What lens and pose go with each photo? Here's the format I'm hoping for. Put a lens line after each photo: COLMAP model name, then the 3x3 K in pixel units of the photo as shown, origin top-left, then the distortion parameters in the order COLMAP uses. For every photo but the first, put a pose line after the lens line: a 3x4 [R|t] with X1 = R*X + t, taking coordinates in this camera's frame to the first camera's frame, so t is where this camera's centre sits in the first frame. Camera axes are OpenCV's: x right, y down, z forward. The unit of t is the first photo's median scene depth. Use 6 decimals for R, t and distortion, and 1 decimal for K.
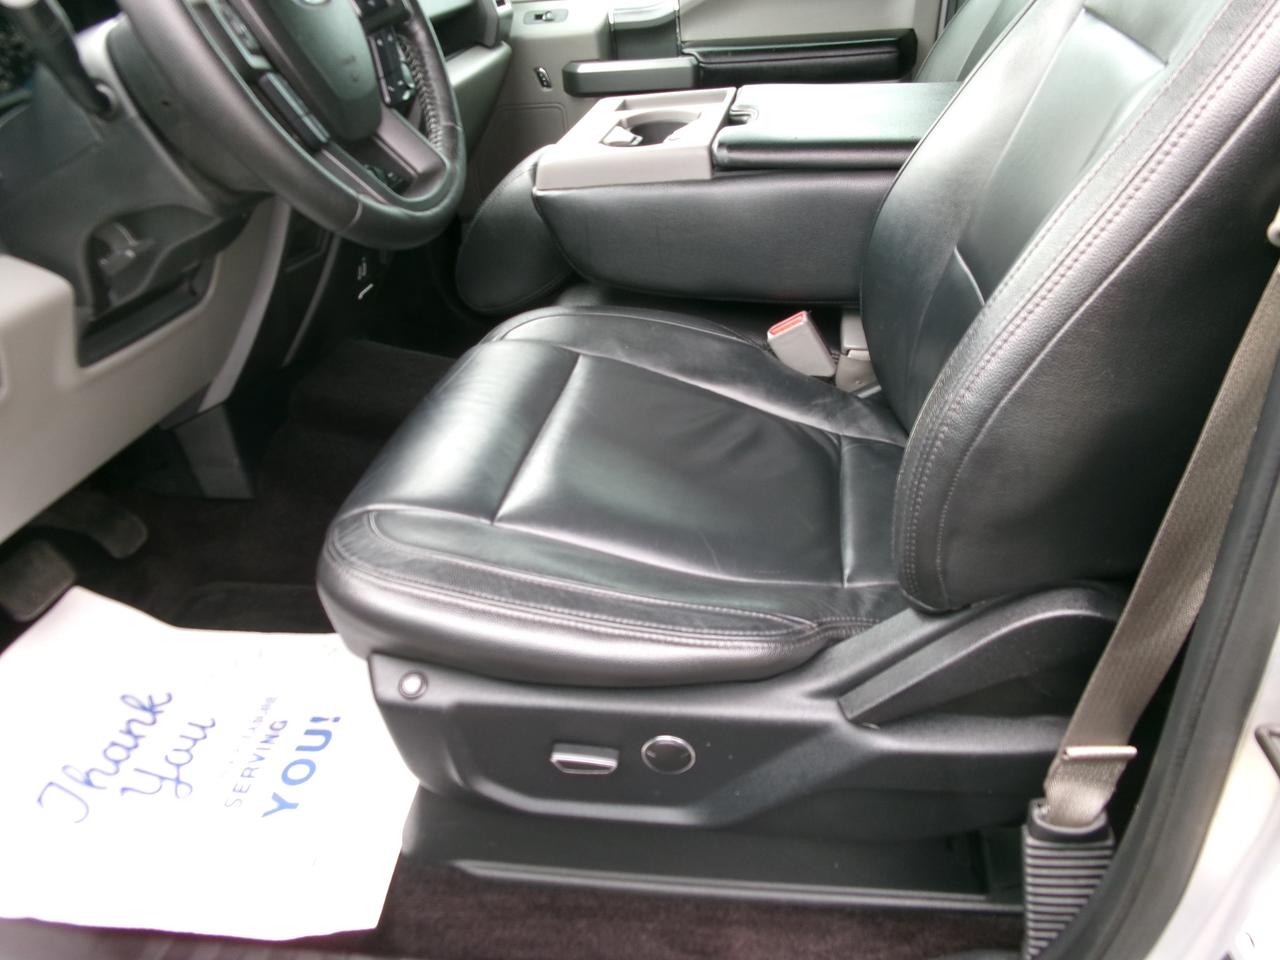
lens RADIAL K [[1037.7, 0, 640.0], [0, 1037.7, 480.0], [0, 0, 1]] dist [-0.014437, -0.001796]
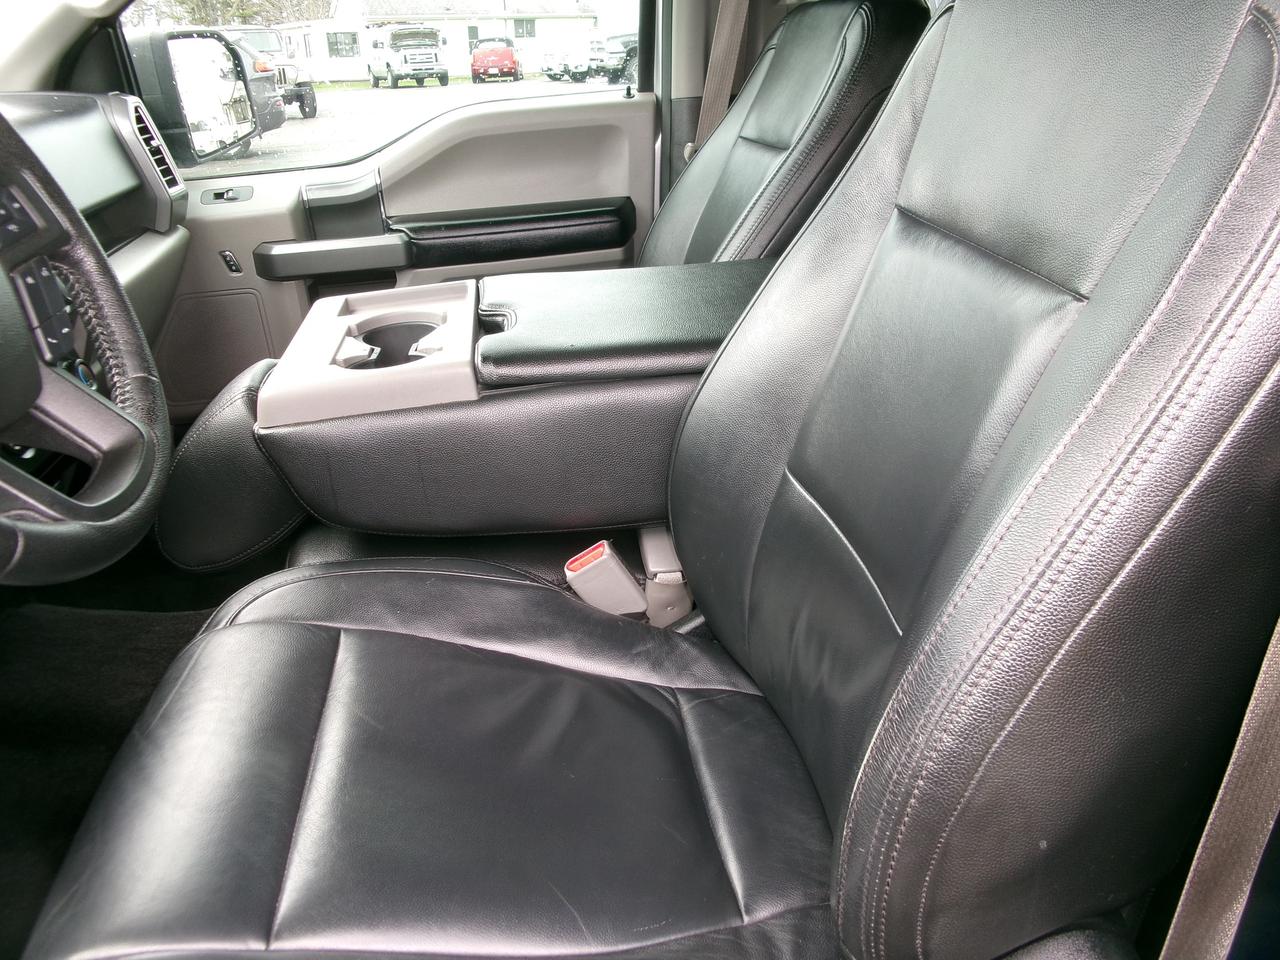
lens RADIAL K [[1030.0, 0, 640.0], [0, 1030.0, 480.0], [0, 0, 1]] dist [-0.027230, 0.004710]
pose [[0.953280, -0.105905, 0.282916, -0.049540], [0.138990, 0.985282, -0.099501, -0.125912], [-0.268215, 0.134175, 0.953970, 0.180263]]
